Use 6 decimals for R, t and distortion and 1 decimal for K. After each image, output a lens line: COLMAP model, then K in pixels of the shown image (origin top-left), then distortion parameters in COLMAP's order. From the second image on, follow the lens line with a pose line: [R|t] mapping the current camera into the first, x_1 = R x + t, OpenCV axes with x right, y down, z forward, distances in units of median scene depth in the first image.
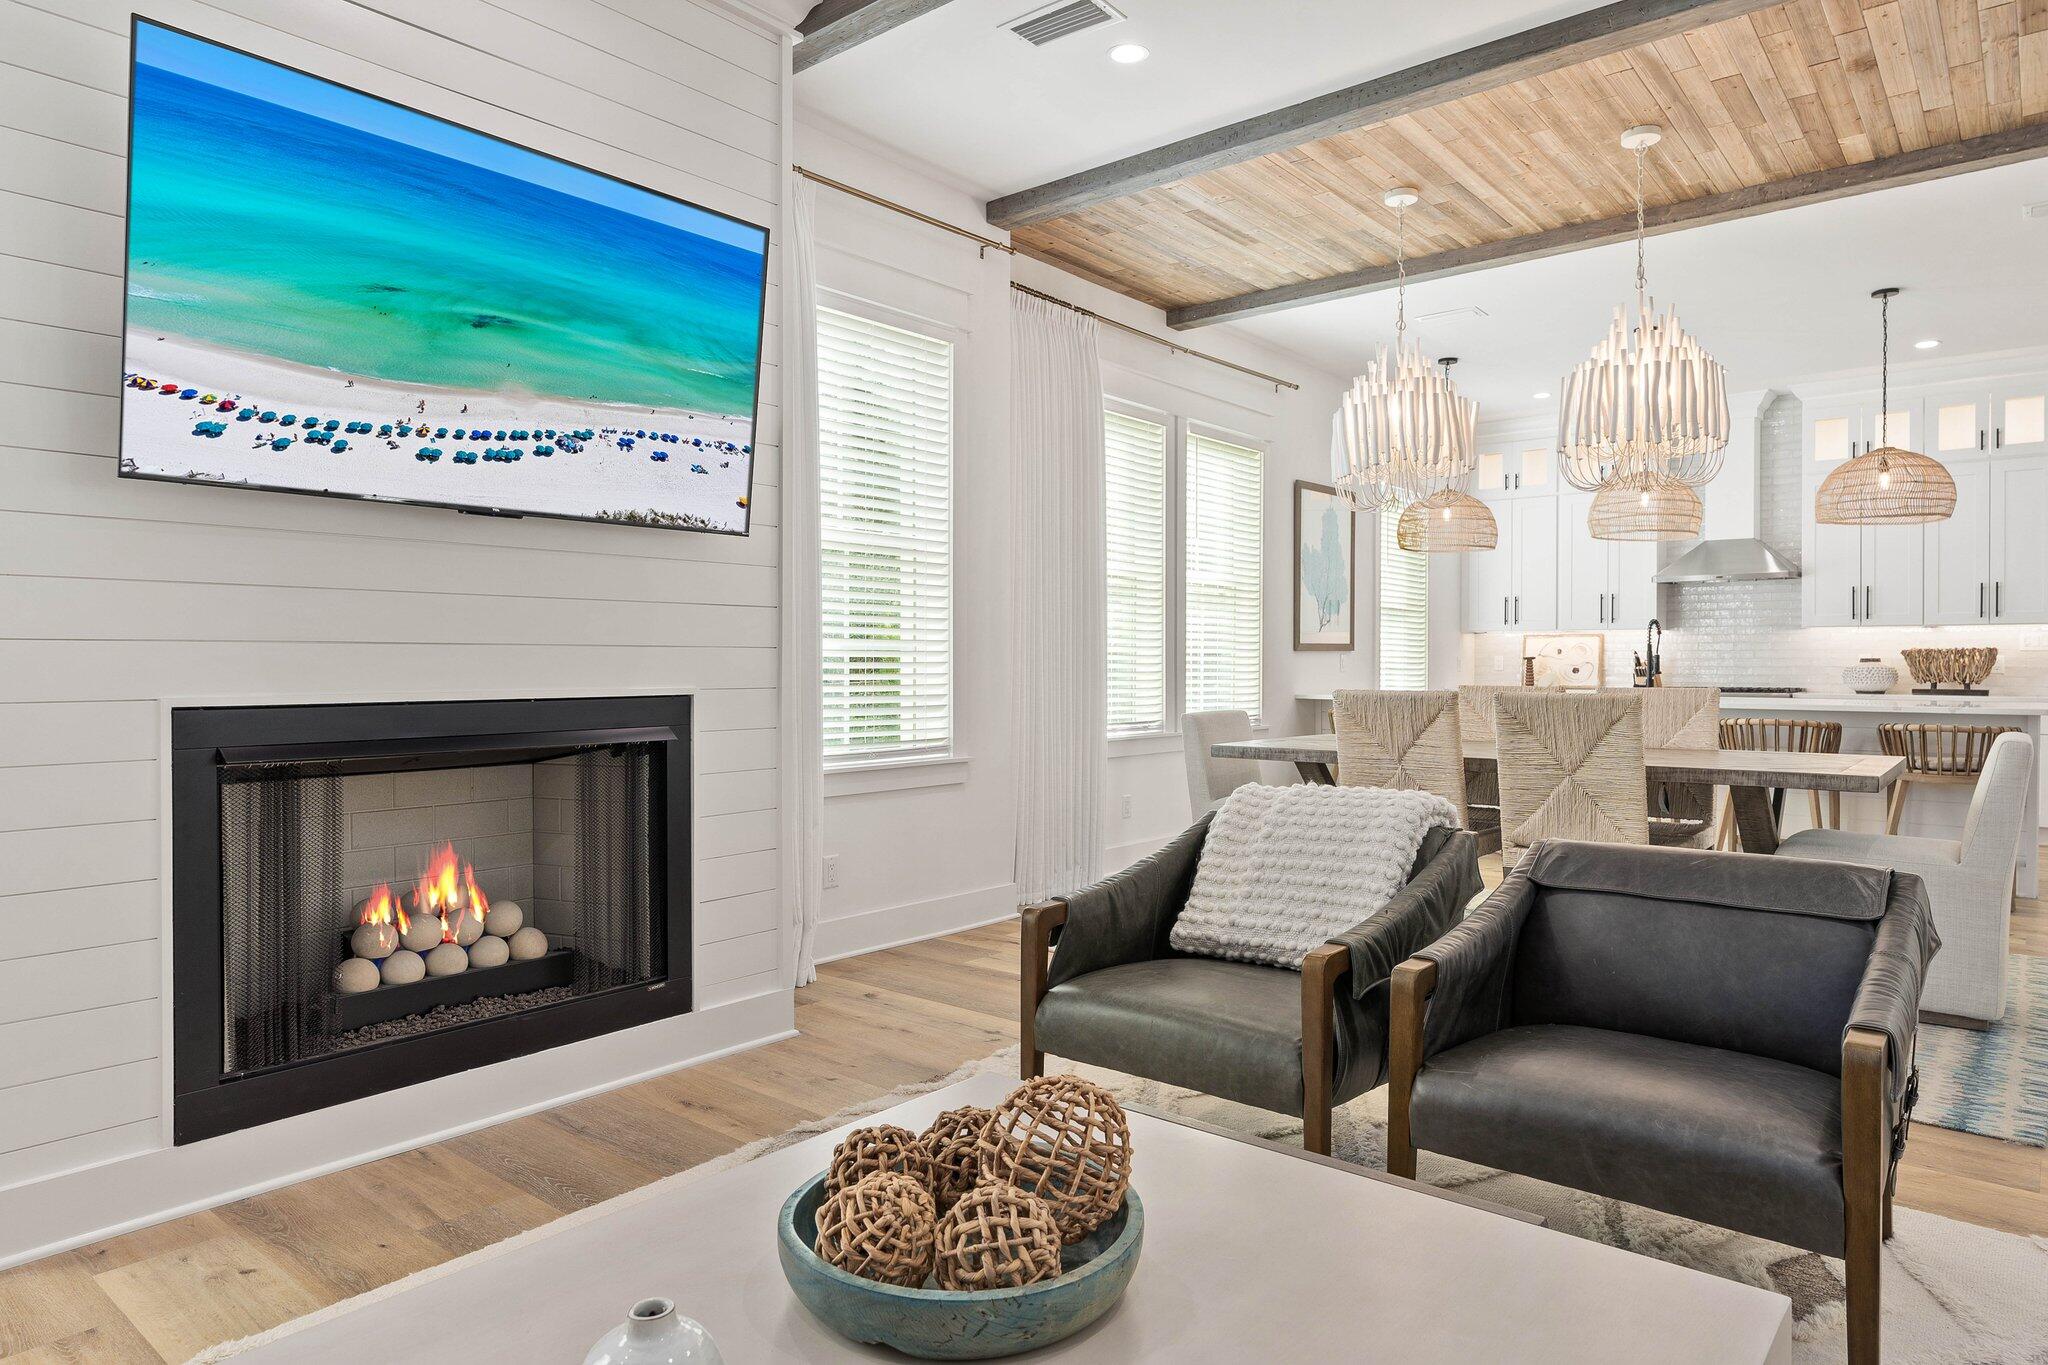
lens RADIAL K [[1241.3, 0, 1015.1], [0, 1241.3, 670.2], [0, 0, 1]] dist [0.009960, -0.007760]
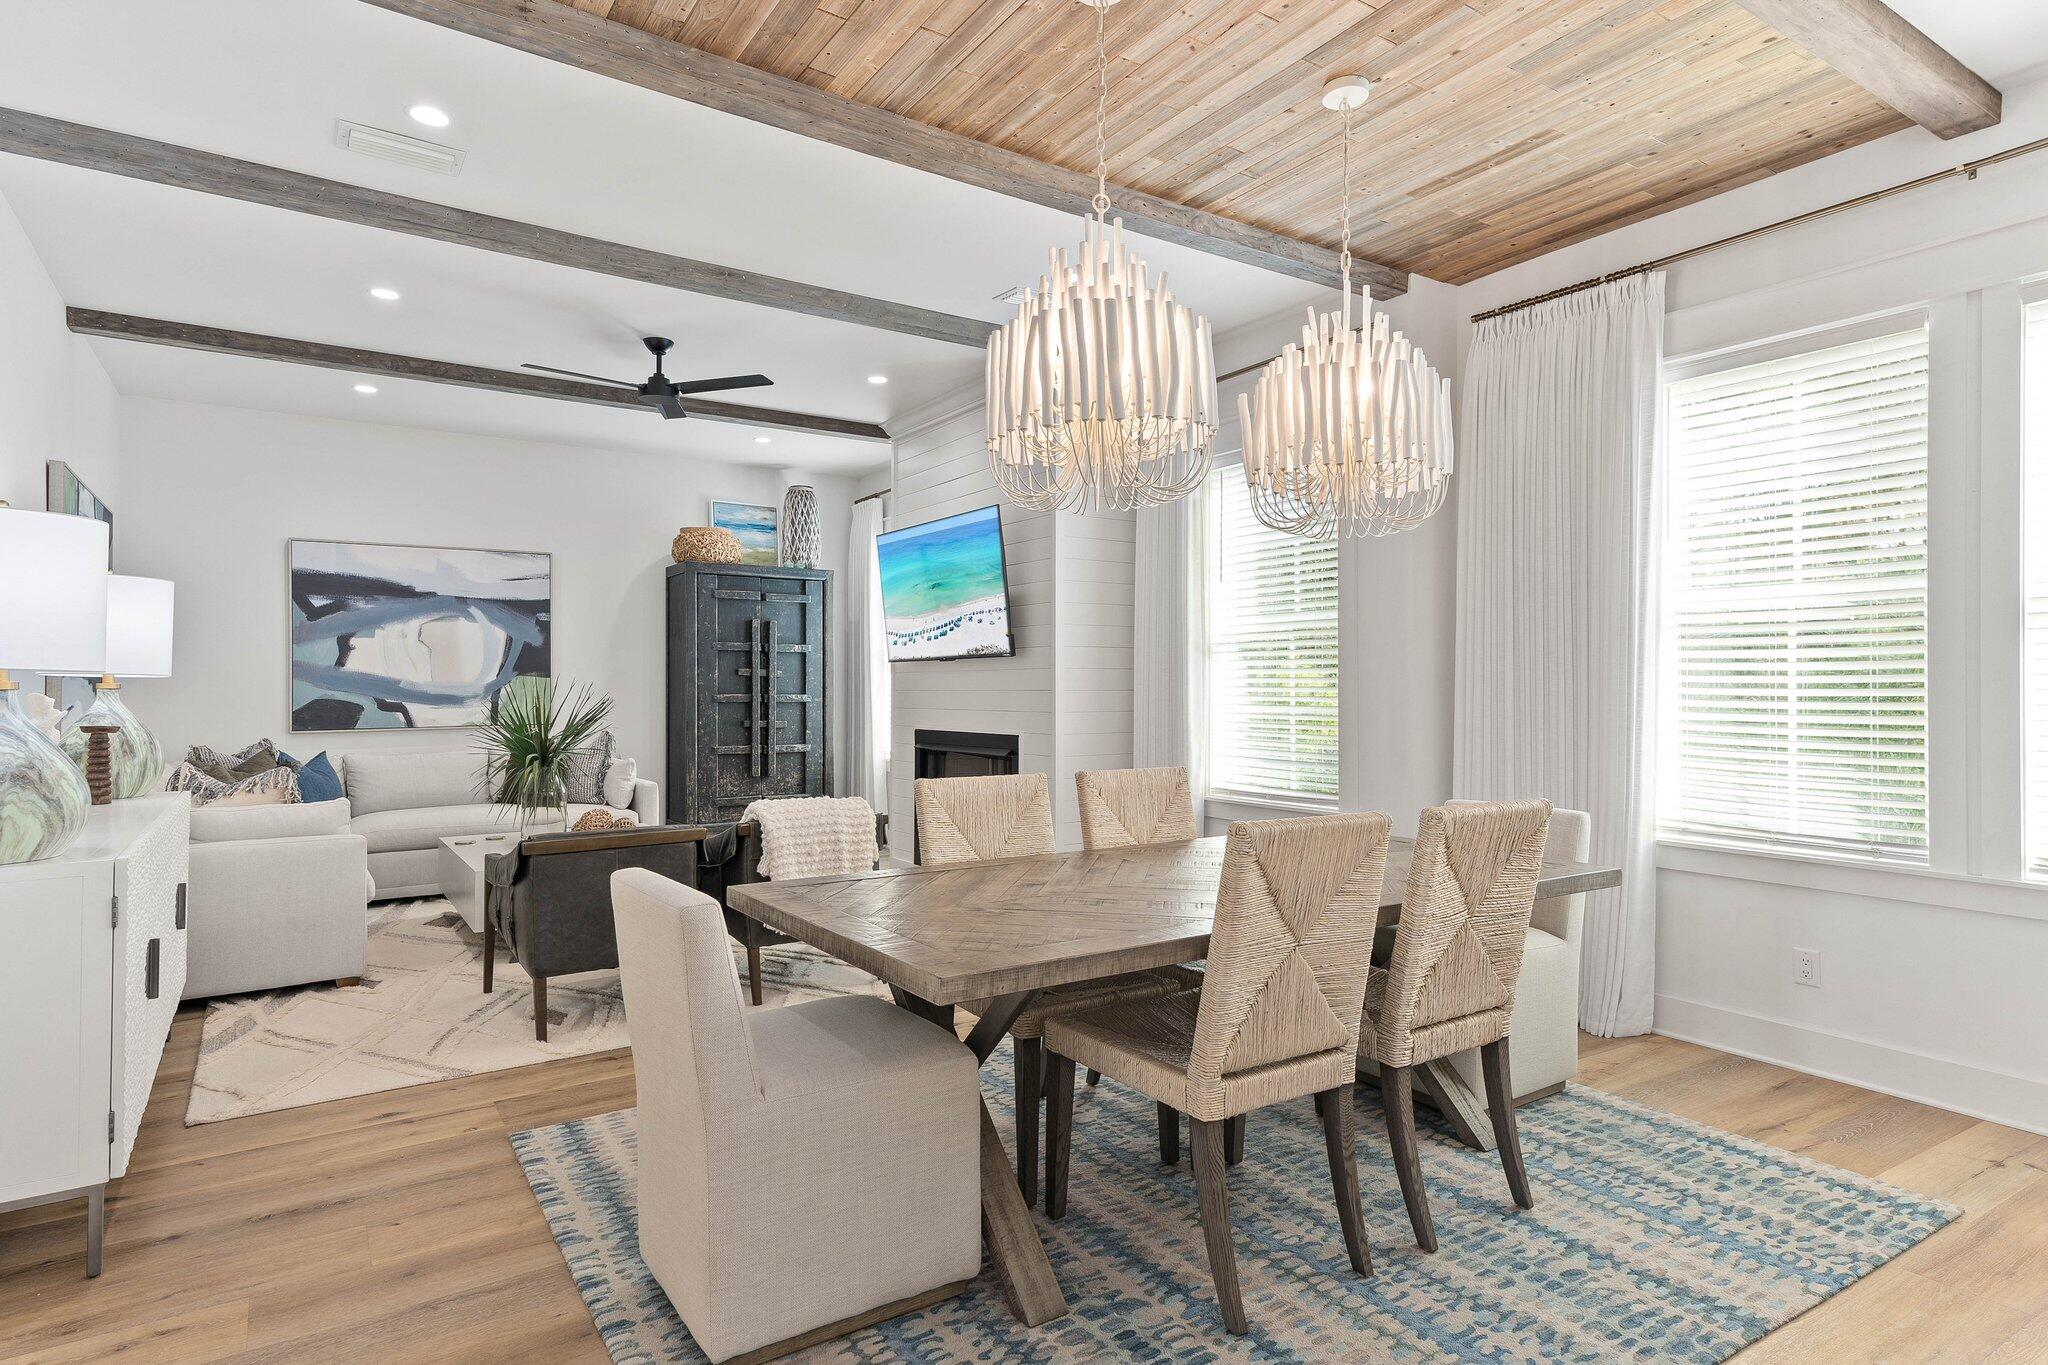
lens RADIAL K [[1106.4, 0, 1011.5], [0, 1106.4, 677.7], [0, 0, 1]] dist [0.019403, 0.002889]
pose [[-0.289384, -0.016624, -0.957069, 0.865670], [-0.006327, 0.999861, -0.015455, -0.029545], [0.957192, 0.001583, -0.289449, 0.891810]]
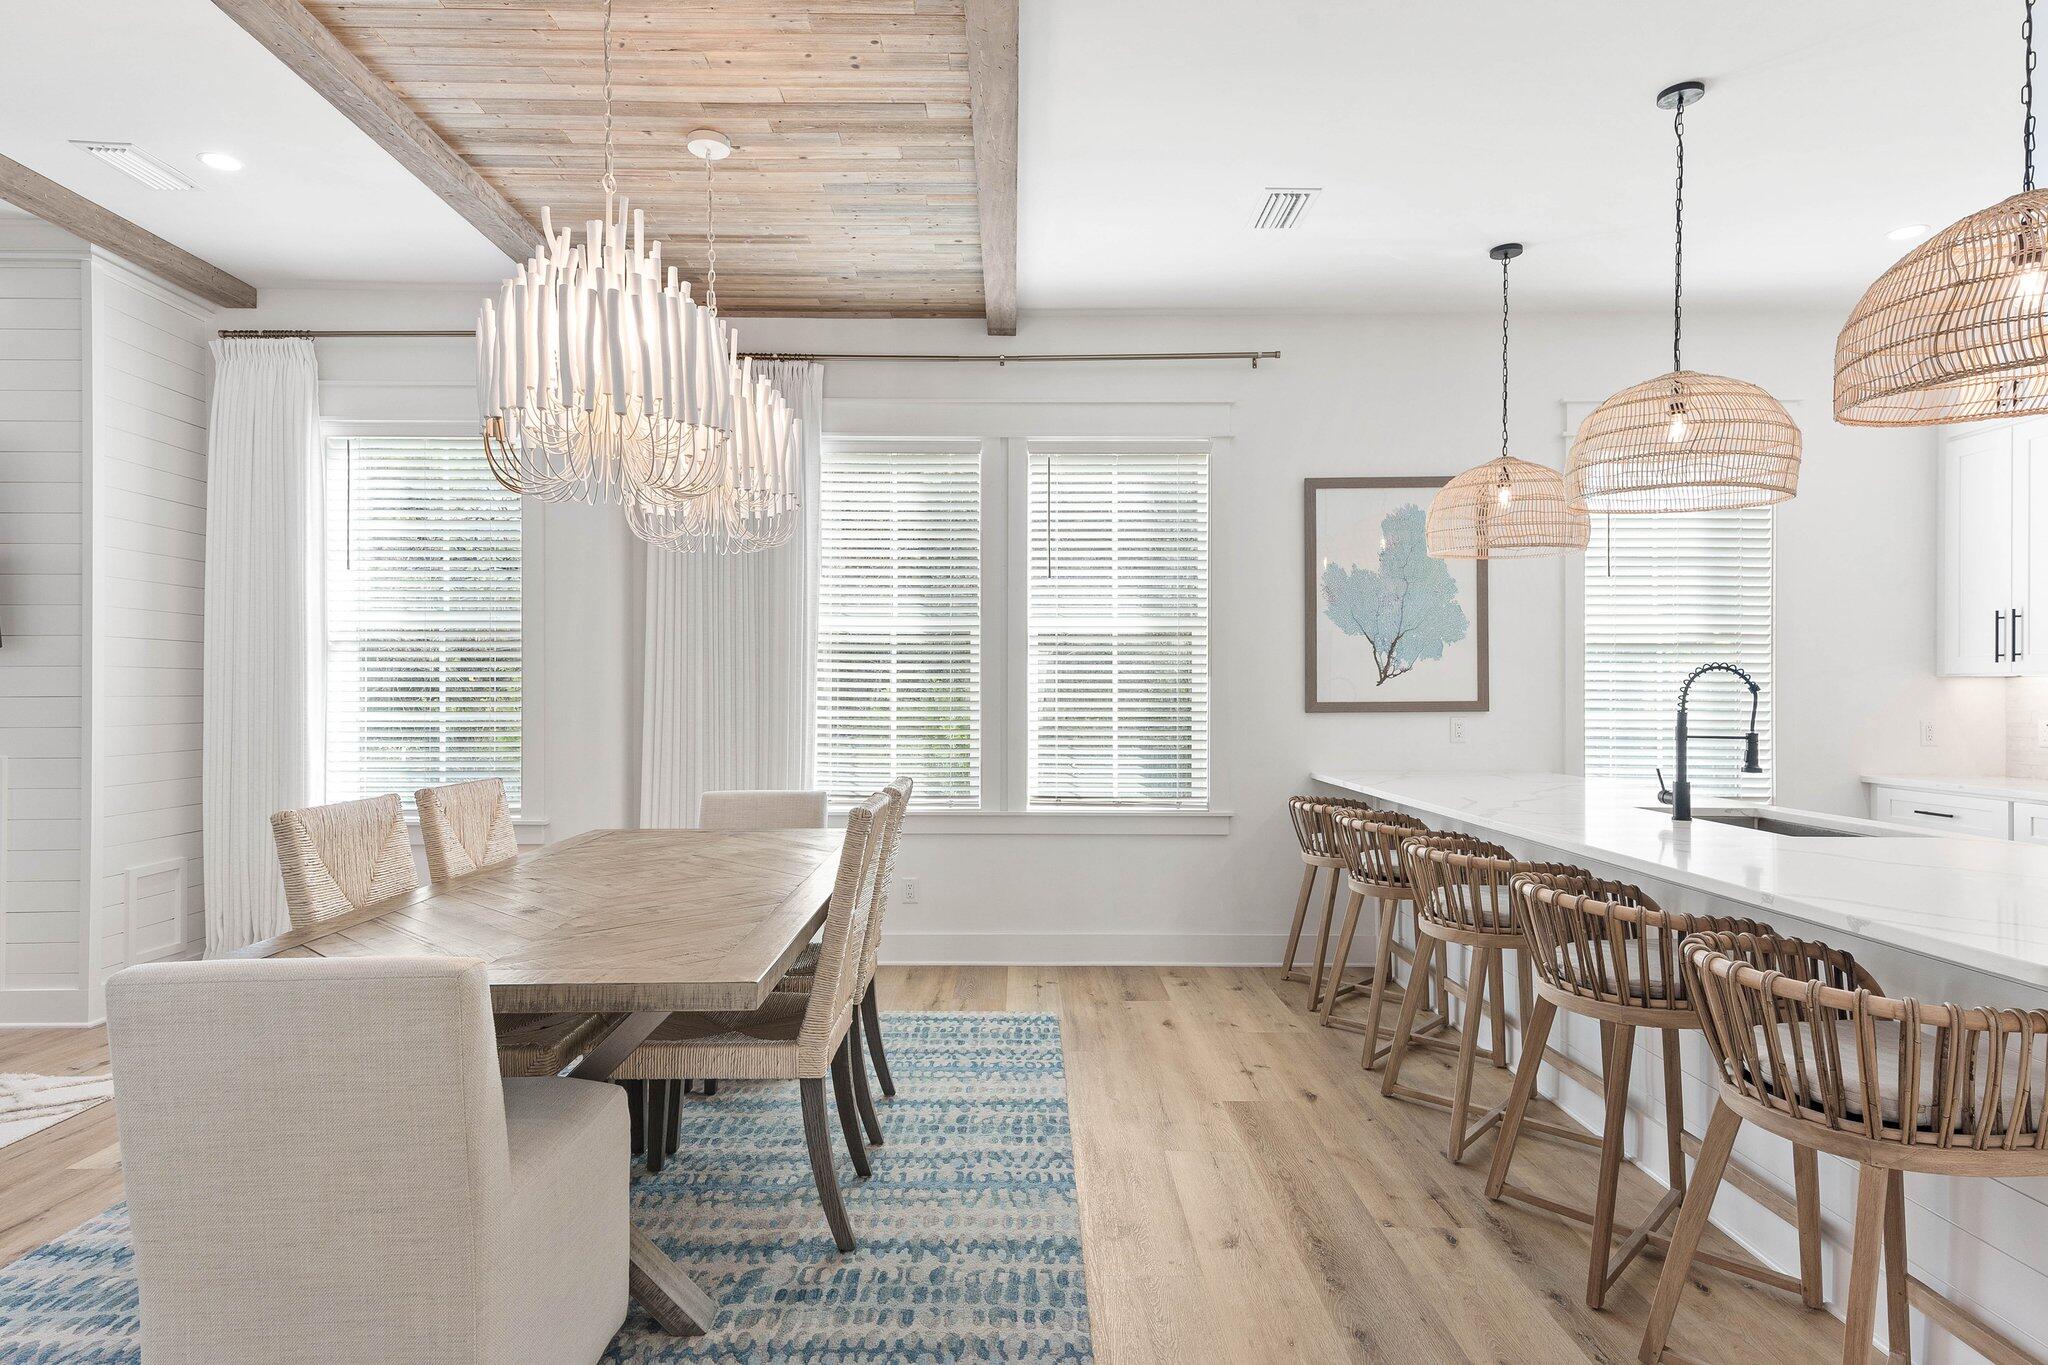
lens RADIAL K [[1115.4, 0, 1016.1], [0, 1115.4, 690.3], [0, 0, 1]] dist [0.012306, 0.000688]
pose [[0.651215, -0.003912, -0.758883, 0.857736], [-0.002904, 0.999967, -0.007646, -0.031557], [0.758888, 0.007183, 0.651182, 0.615846]]
